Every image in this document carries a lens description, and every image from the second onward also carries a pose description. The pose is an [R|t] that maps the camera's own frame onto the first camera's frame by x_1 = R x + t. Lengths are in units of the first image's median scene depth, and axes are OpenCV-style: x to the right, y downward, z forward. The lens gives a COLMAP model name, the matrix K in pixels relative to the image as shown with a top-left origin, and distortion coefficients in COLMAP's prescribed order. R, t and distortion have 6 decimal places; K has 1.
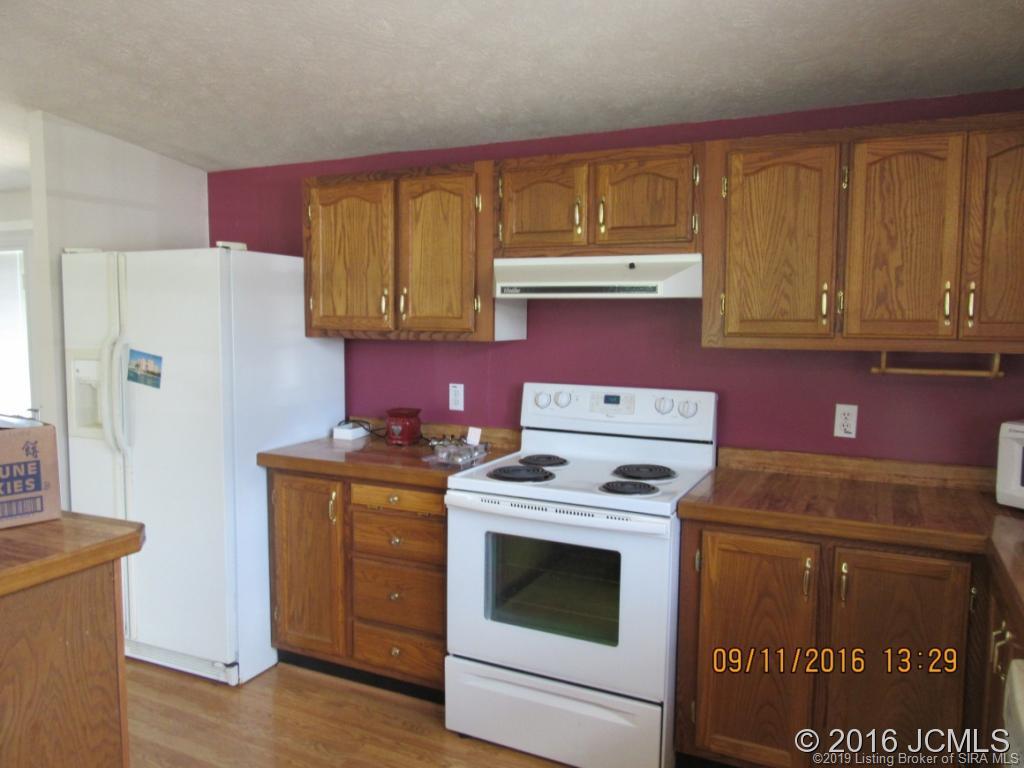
lens RADIAL K [[791.0, 0, 512.7], [0, 791.0, 385.9], [0, 0, 1]] dist [0.010137, -0.006856]
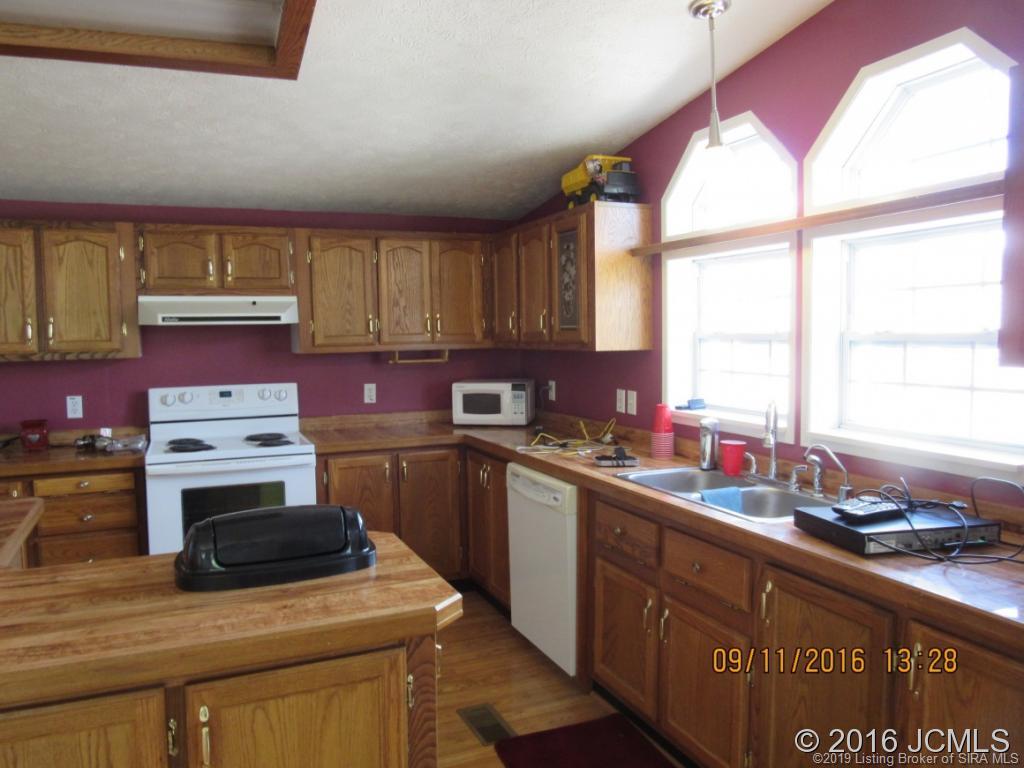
lens RADIAL K [[791.0, 0, 510.7], [0, 791.0, 382.4], [0, 0, 1]] dist [0.010137, -0.006856]
pose [[0.661533, -0.067334, 0.746887, -0.662938], [0.090999, 0.995809, 0.009176, 0.032372], [-0.744374, 0.061896, 0.664888, -0.377373]]
